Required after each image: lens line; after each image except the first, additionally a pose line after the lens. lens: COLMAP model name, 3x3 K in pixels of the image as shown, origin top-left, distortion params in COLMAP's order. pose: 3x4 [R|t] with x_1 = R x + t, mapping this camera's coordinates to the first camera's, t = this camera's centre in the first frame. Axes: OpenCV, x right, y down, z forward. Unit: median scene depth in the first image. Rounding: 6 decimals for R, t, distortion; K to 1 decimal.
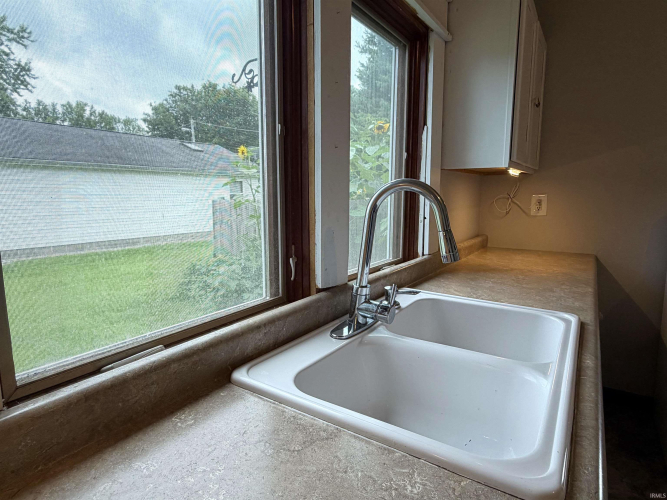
lens RADIAL K [[386.3, 0, 331.8], [0, 386.3, 250.7], [0, 0, 1]] dist [0.004158, 0.000499]
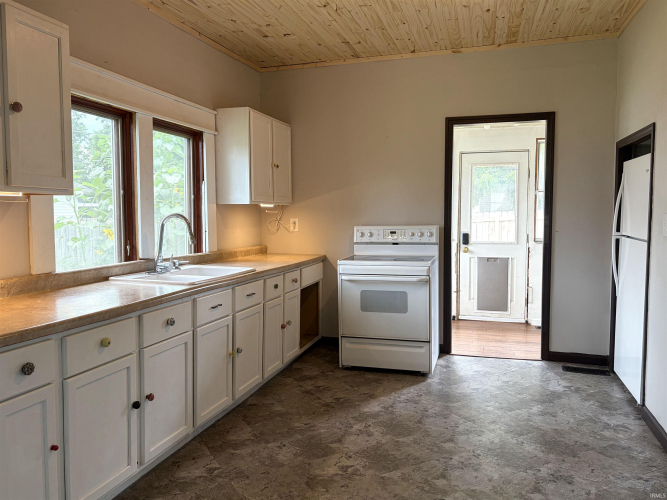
lens RADIAL K [[527.7, 0, 336.4], [0, 527.7, 249.8], [0, 0, 1]] dist [0.008264, -0.007863]
pose [[0.953664, -0.016823, 0.300402, 0.125498], [0.040172, 0.996615, -0.071720, 0.290108], [-0.298179, 0.080465, 0.951112, -2.176849]]
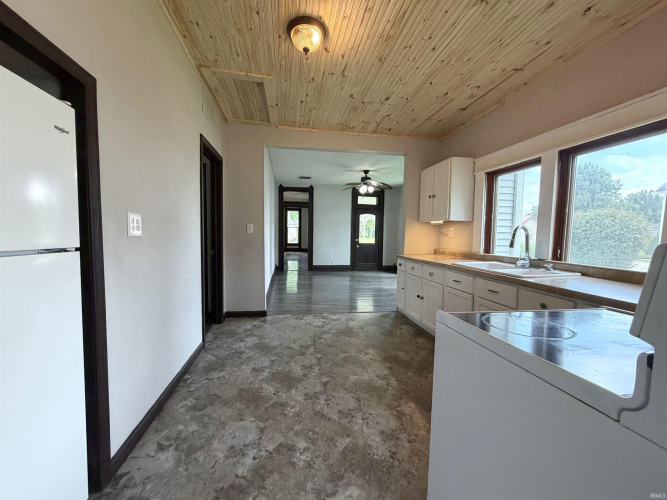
lens RADIAL K [[265.8, 0, 334.3], [0, 265.8, 248.8], [0, 0, 1]] dist [-0.000631, 0.000772]
pose [[-0.715559, 0.034986, -0.697676, 3.959501], [-0.111685, 0.980168, 0.163700, -0.399797], [0.689567, 0.195057, -0.697460, 3.218113]]
